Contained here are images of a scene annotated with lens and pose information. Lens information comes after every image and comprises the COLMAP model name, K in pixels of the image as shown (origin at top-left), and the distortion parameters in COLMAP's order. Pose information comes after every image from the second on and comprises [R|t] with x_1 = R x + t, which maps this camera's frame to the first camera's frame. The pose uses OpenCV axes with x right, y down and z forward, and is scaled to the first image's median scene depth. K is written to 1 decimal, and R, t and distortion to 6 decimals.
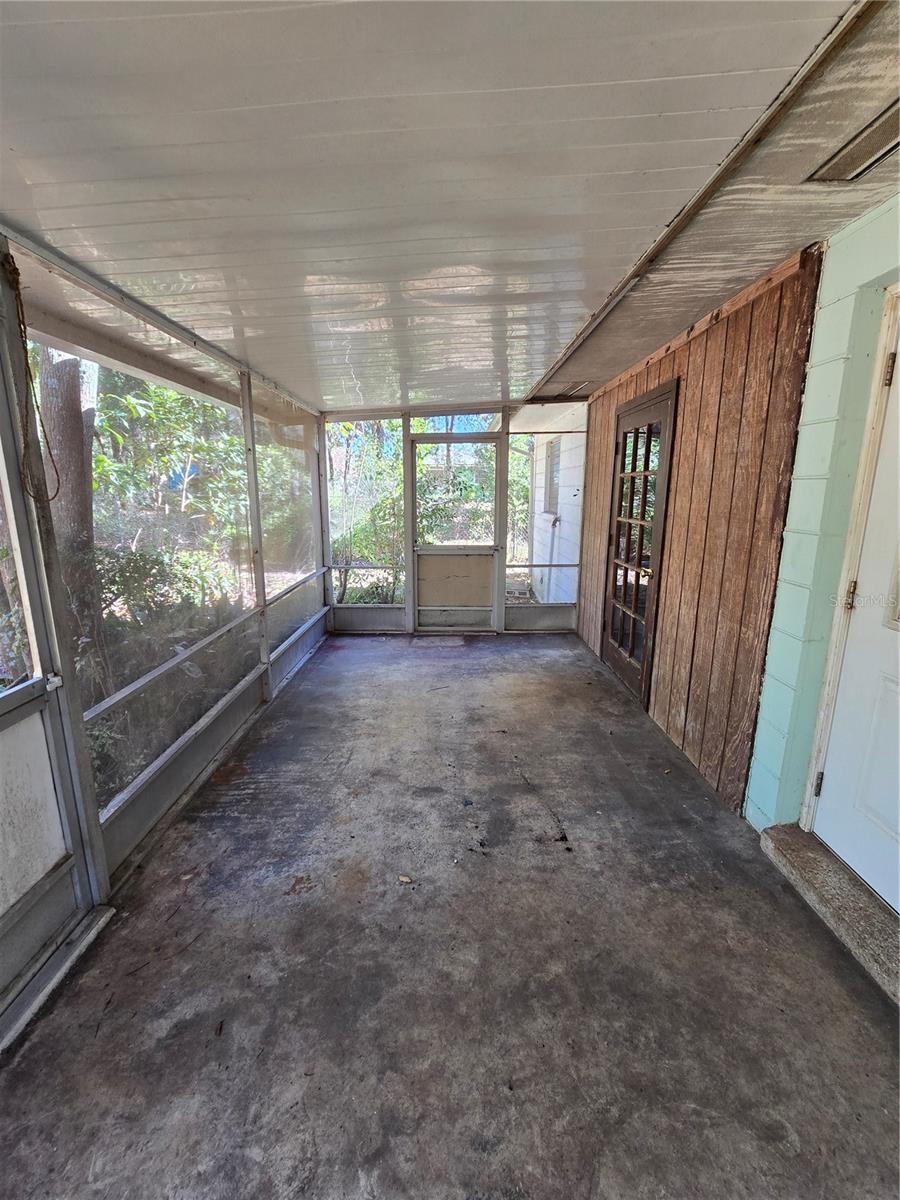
lens RADIAL K [[492.2, 0, 446.9], [0, 492.2, 597.9], [0, 0, 1]] dist [-0.000527, 0.001086]
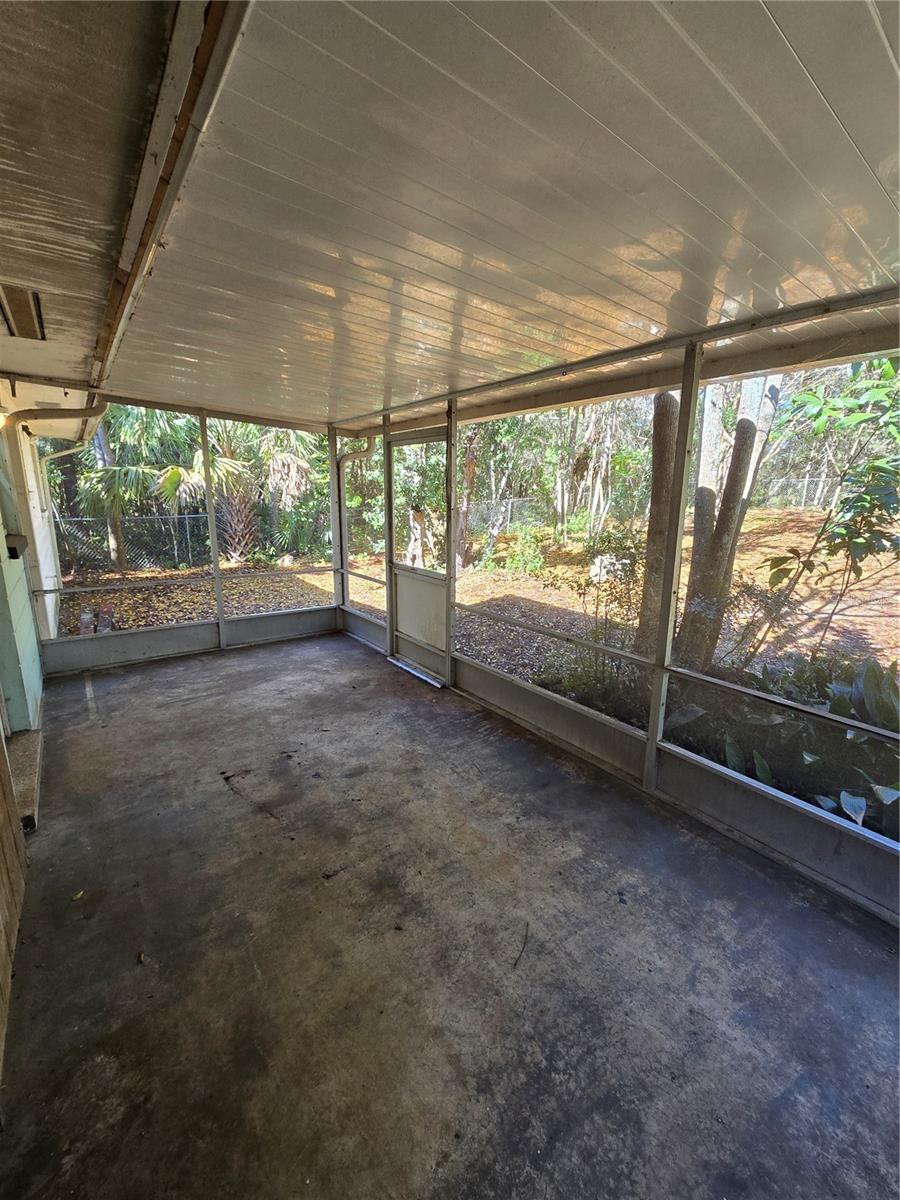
lens RADIAL K [[492.2, 0, 441.1], [0, 492.2, 597.6], [0, 0, 1]] dist [-0.000527, 0.001086]
pose [[-0.800100, 0.122326, -0.587262, 0.408793], [-0.139171, 0.914423, 0.380083, -0.413129], [0.583500, 0.385834, -0.714605, 1.728403]]
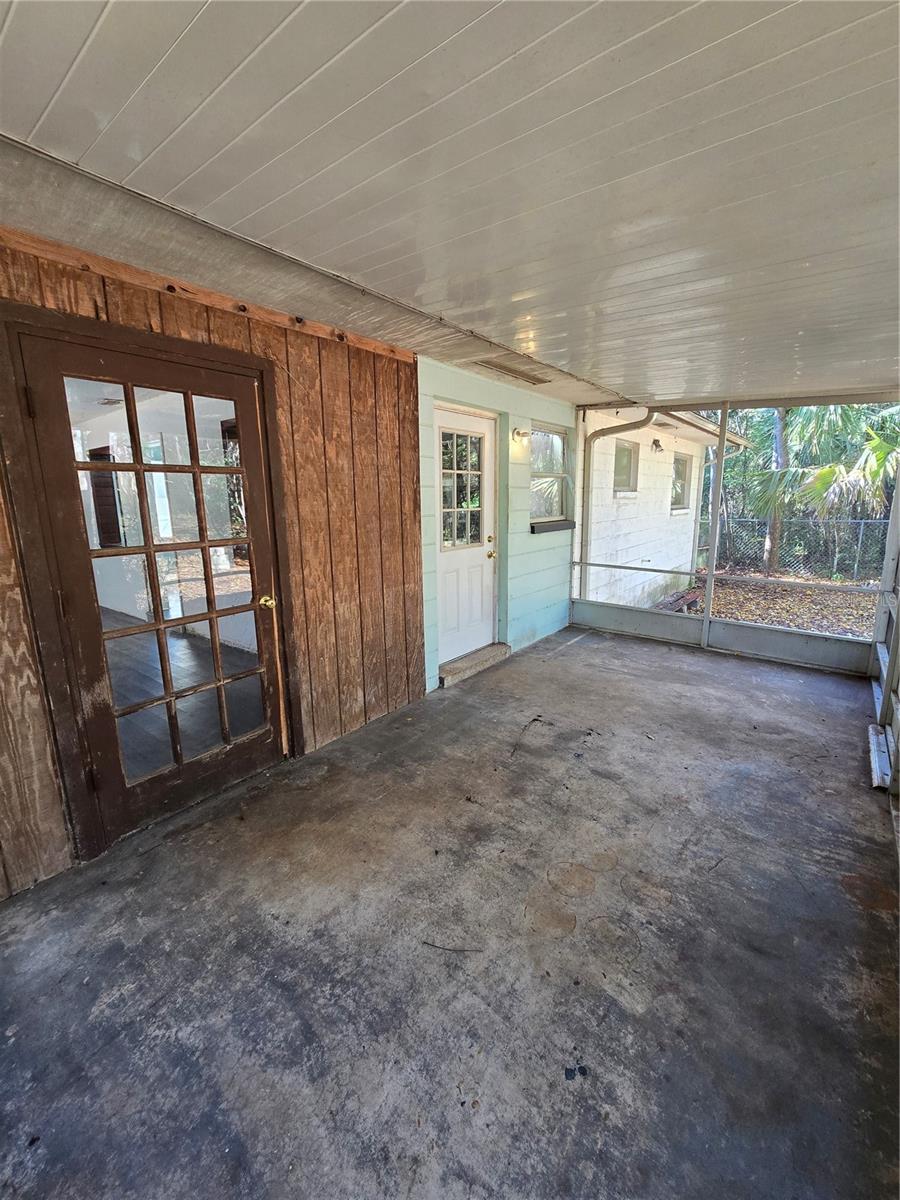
lens RADIAL K [[492.2, 0, 446.6], [0, 492.2, 597.0], [0, 0, 1]] dist [-0.000527, 0.001086]
pose [[-0.786545, -0.112760, 0.607150, -0.361542], [0.146739, 0.920900, 0.361125, -0.381467], [-0.599845, 0.373133, -0.707783, 1.779257]]
